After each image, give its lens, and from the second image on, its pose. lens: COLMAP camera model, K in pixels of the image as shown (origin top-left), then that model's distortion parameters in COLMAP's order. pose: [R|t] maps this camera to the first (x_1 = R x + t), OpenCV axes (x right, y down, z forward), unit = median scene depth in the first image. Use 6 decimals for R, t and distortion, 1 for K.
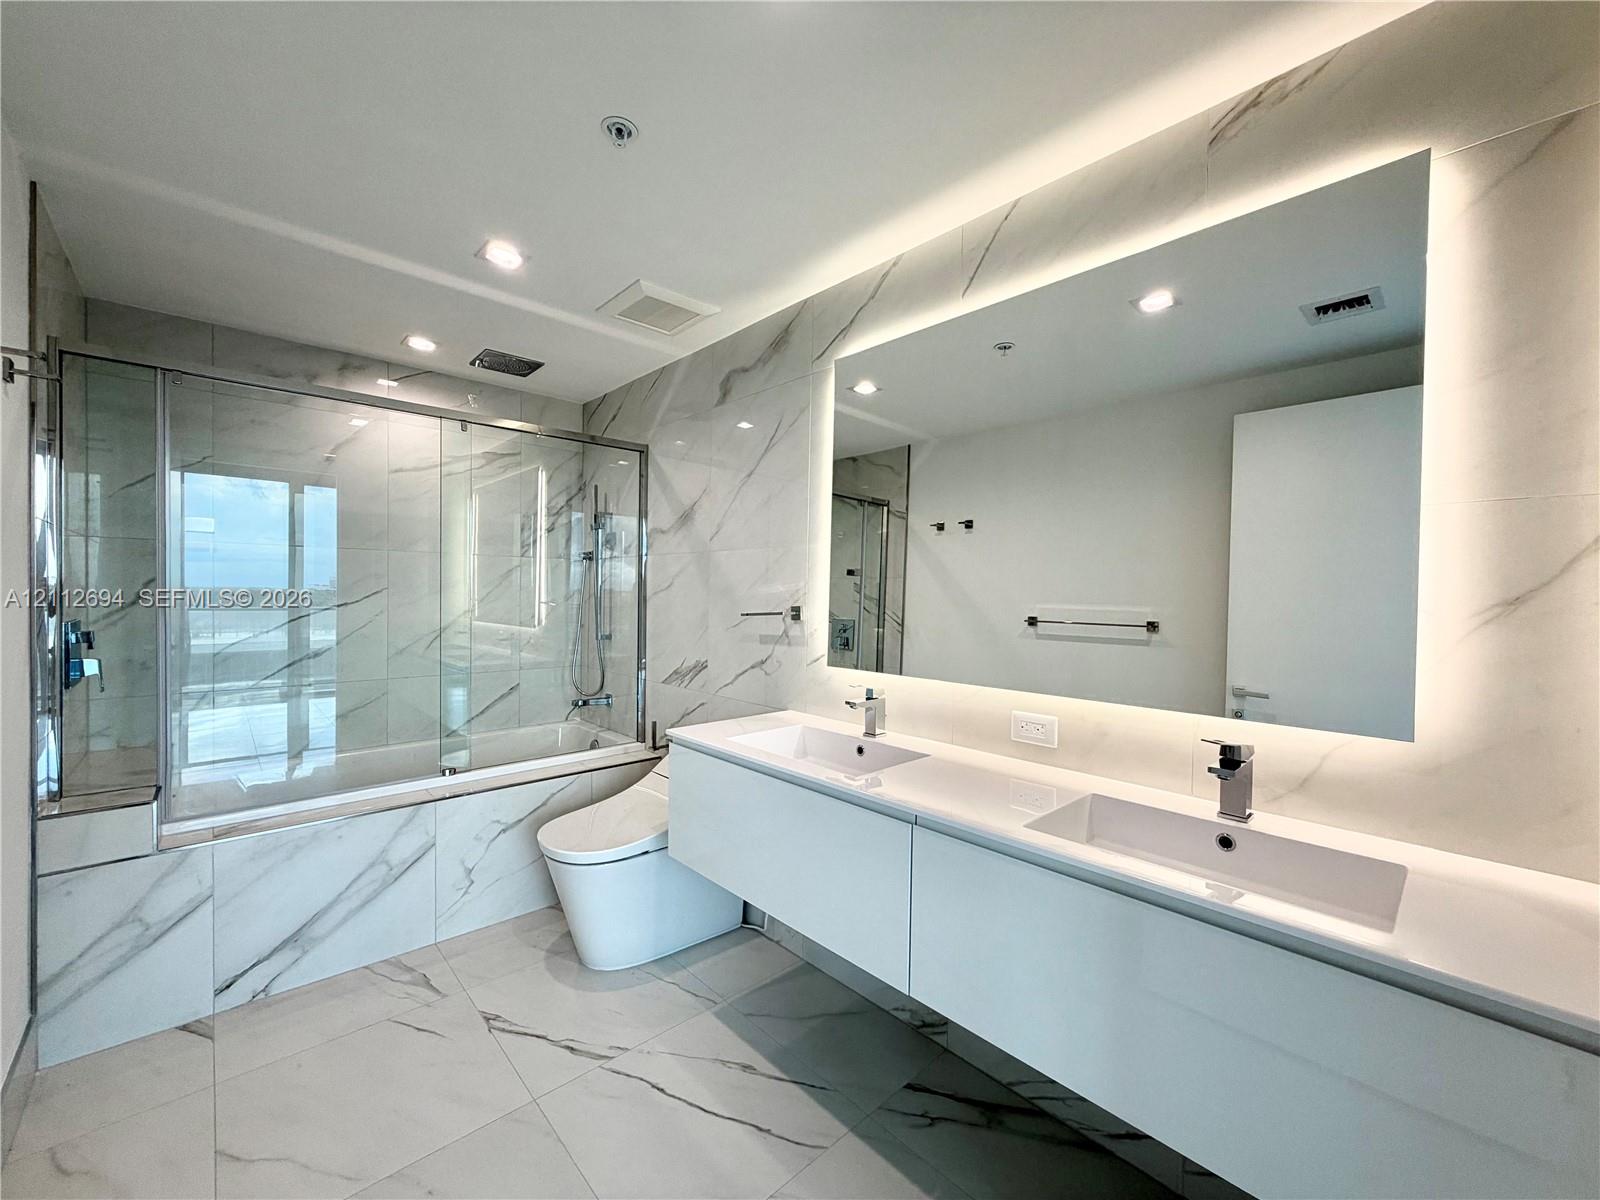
lens RADIAL K [[635.1, 0, 800.0], [0, 635.1, 600.0], [0, 0, 1]] dist [-0.000352, 0.000217]
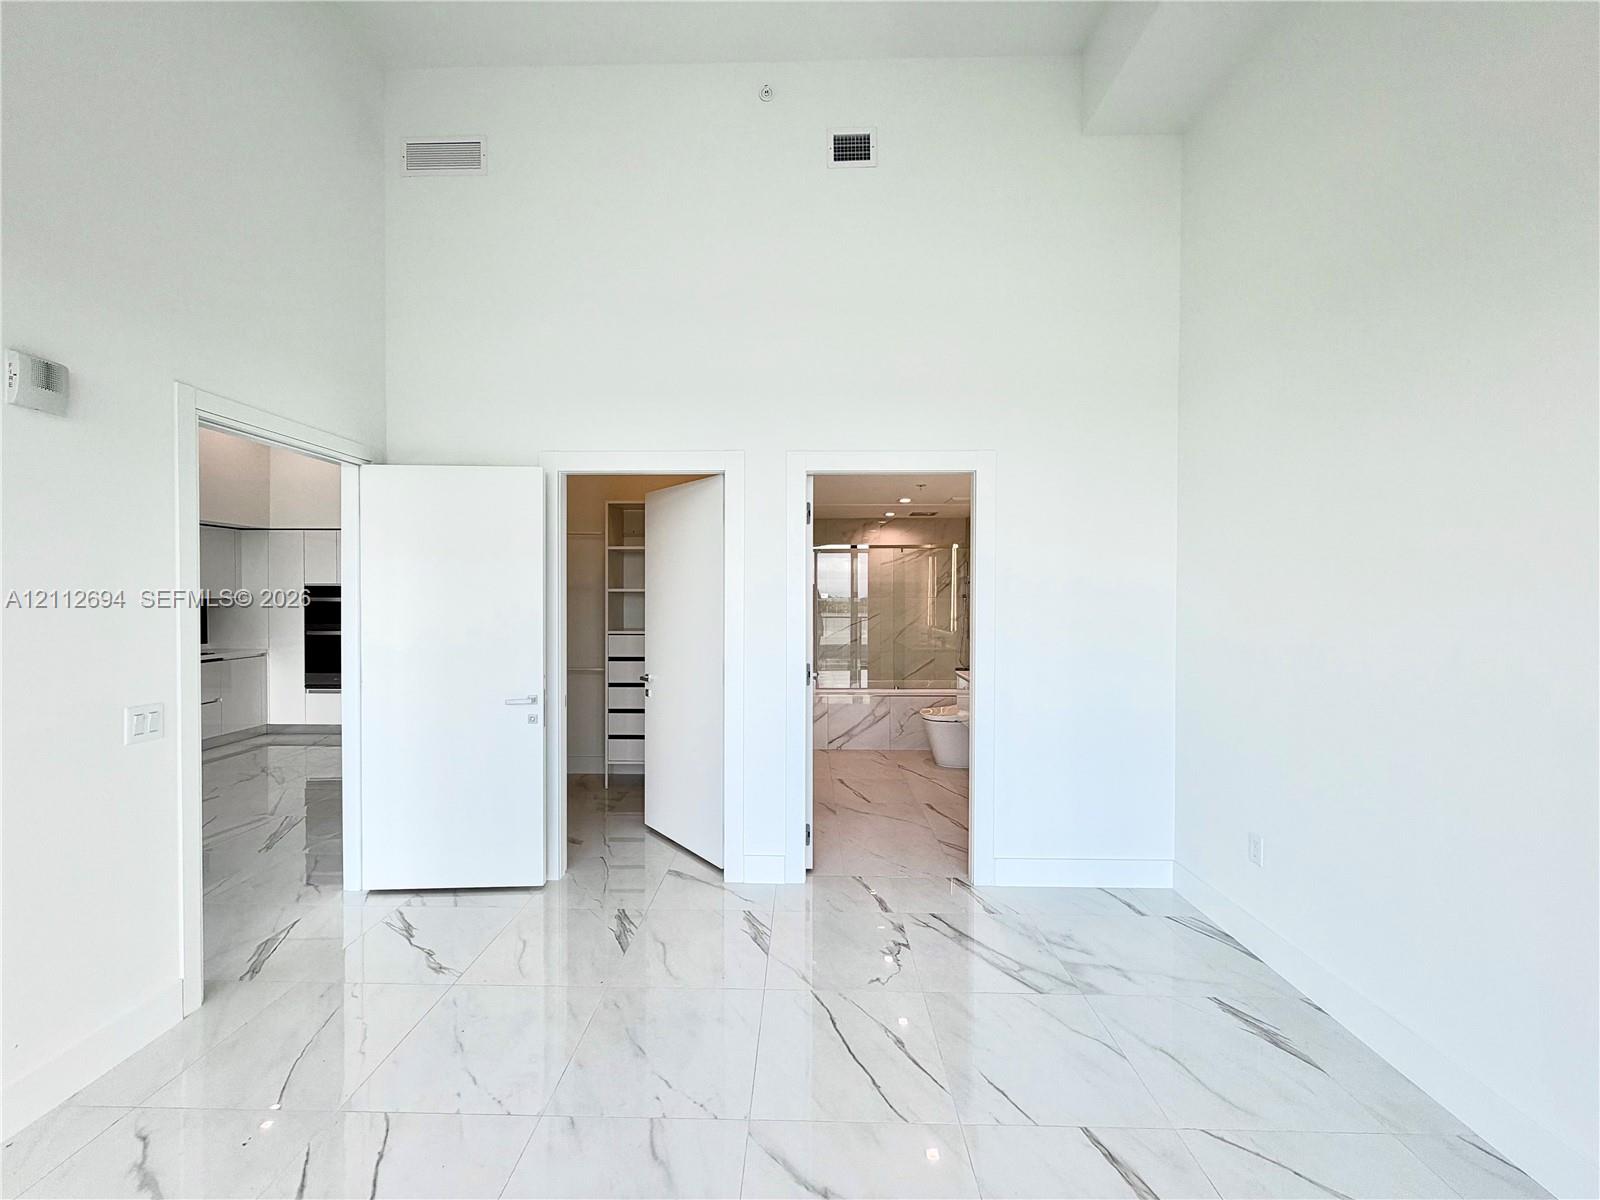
lens RADIAL K [[647.8, 0, 800.0], [0, 647.8, 600.0], [0, 0, 1]] dist [-0.000071, -0.000086]
pose [[0.723703, -0.002326, -0.690107, 0.436608], [-0.006795, 0.999922, -0.010496, -0.020492], [0.690078, 0.012285, 0.723631, -0.521491]]
